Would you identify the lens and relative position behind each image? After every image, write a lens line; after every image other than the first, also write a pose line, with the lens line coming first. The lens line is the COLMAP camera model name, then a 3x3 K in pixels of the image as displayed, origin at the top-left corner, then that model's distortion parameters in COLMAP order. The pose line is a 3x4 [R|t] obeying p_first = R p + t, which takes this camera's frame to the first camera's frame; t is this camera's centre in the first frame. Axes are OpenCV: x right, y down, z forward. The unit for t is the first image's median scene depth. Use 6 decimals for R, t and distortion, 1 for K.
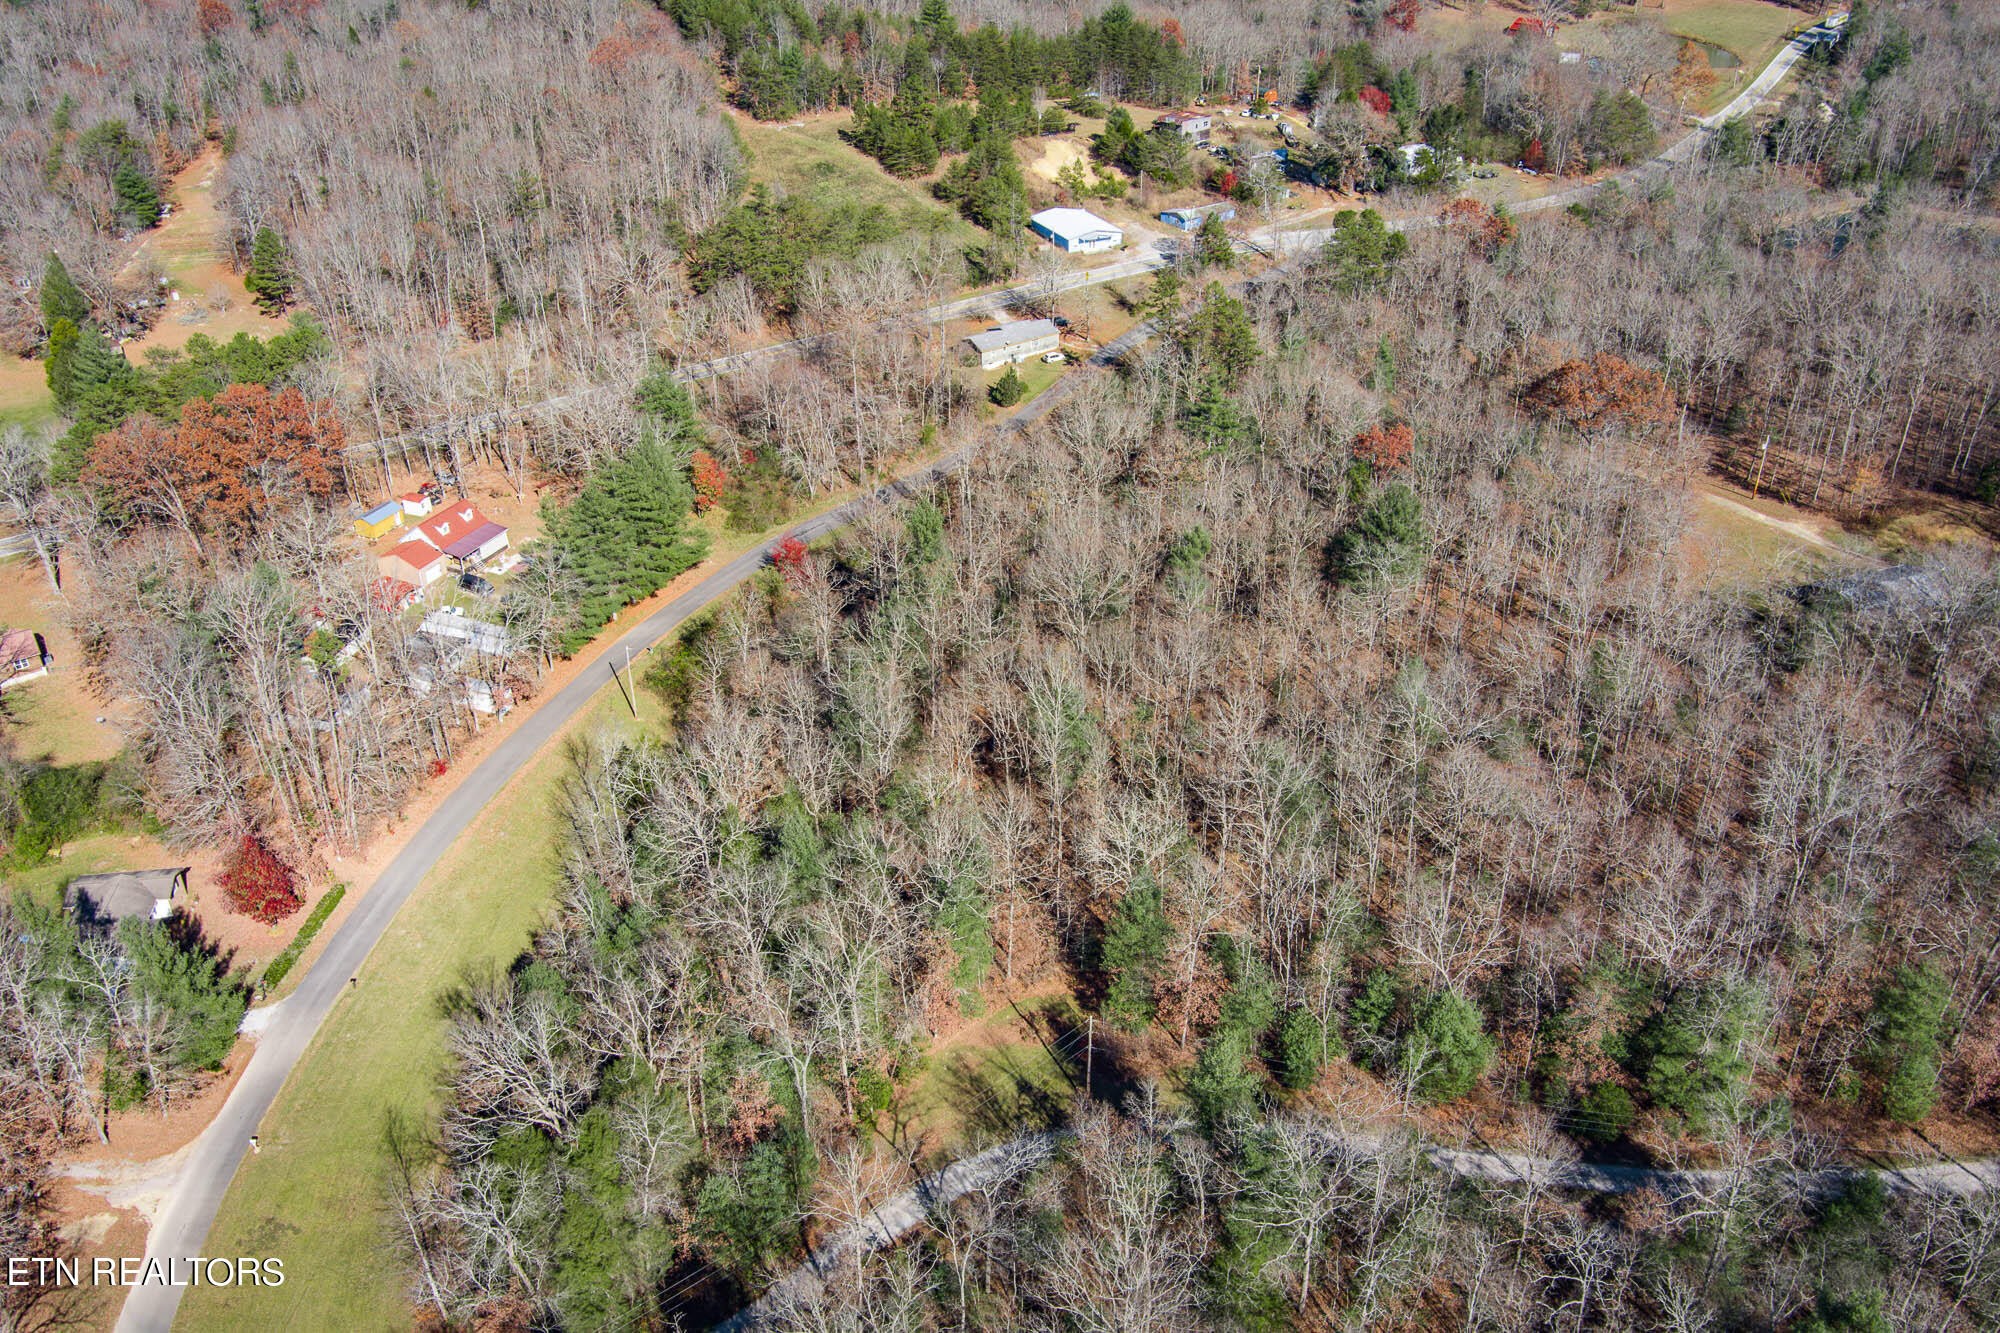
lens RADIAL K [[1673.9, 0, 1000.0], [0, 1673.9, 666.5], [0, 0, 1]] dist [-0.064792, 0.006825]
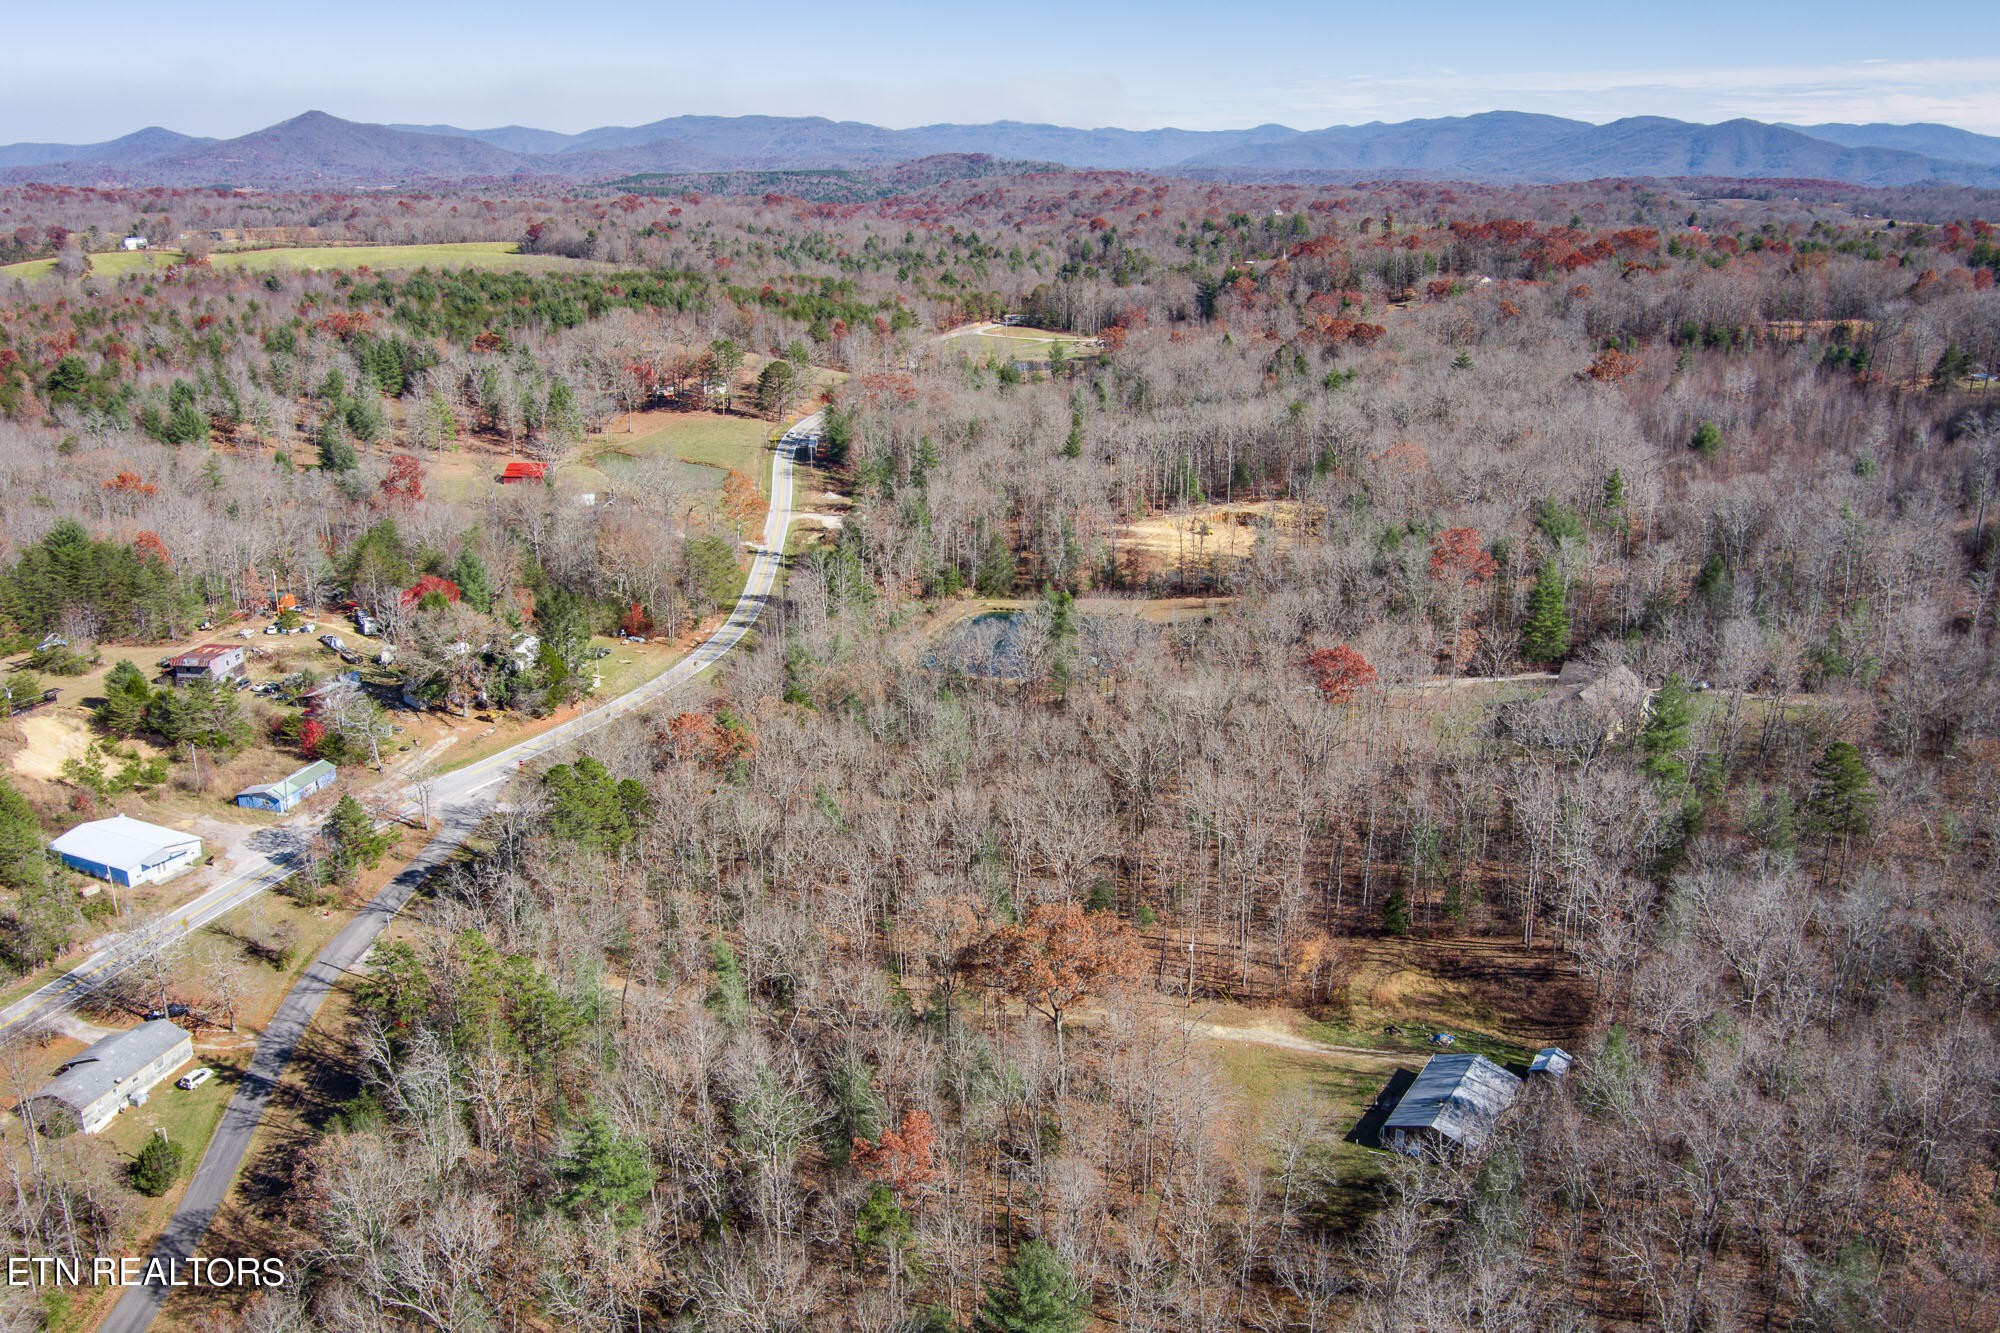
lens RADIAL K [[1673.9, 0, 1000.0], [0, 1673.9, 666.5], [0, 0, 1]] dist [-0.064792, 0.006825]
pose [[0.785301, -0.181190, 0.592008, -0.055735], [0.313377, 0.941005, -0.127692, -0.121281], [-0.533945, 0.285799, 0.795752, 0.216505]]
